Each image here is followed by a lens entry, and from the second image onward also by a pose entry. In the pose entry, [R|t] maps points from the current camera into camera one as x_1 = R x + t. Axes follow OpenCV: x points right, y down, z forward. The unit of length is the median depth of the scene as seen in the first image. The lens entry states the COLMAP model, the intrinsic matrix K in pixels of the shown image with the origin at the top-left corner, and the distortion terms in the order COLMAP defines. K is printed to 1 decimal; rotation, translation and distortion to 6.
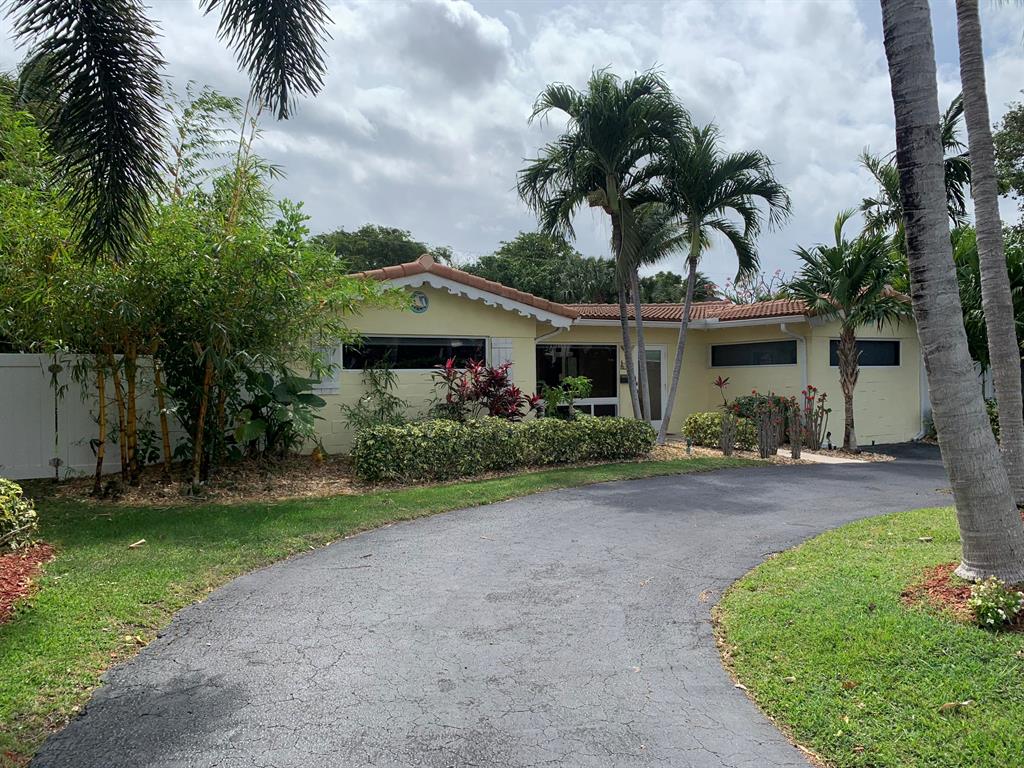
lens RADIAL K [[781.1, 0, 516.4], [0, 781.1, 375.7], [0, 0, 1]] dist [0.031946, -0.032373]
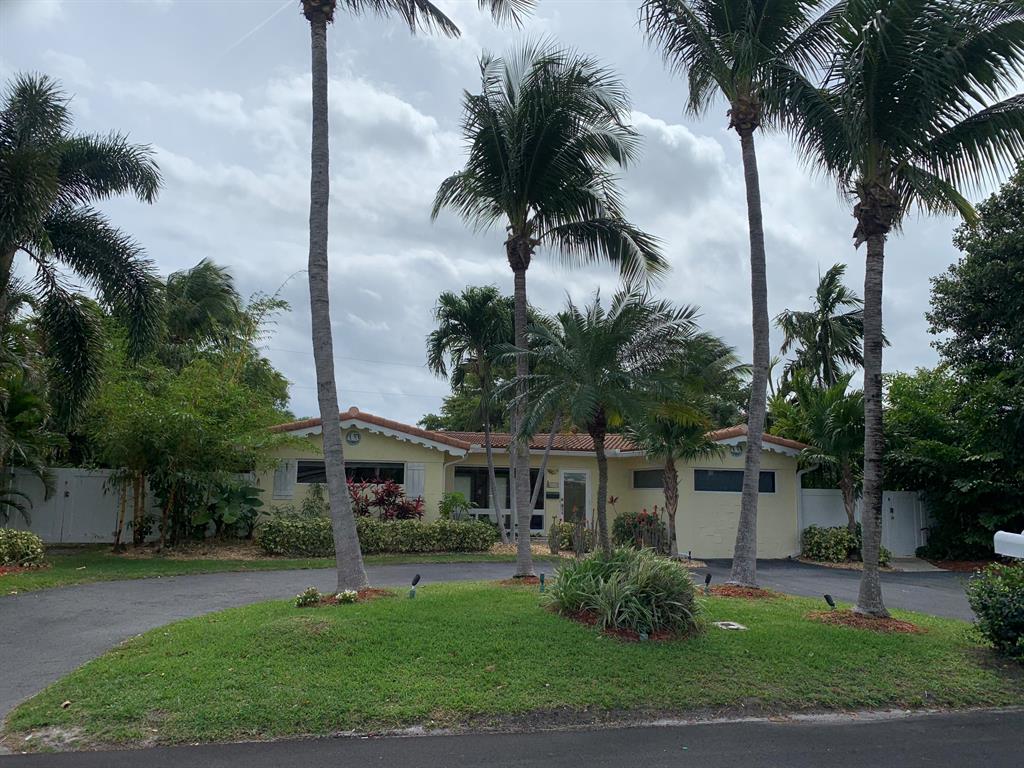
lens RADIAL K [[781.1, 0, 505.5], [0, 781.1, 389.1], [0, 0, 1]] dist [0.031946, -0.032373]
pose [[0.959586, -0.005087, -0.281371, 0.524625], [-0.030126, 0.992234, -0.120681, -0.014869], [0.279800, 0.124281, 0.951980, -0.309591]]
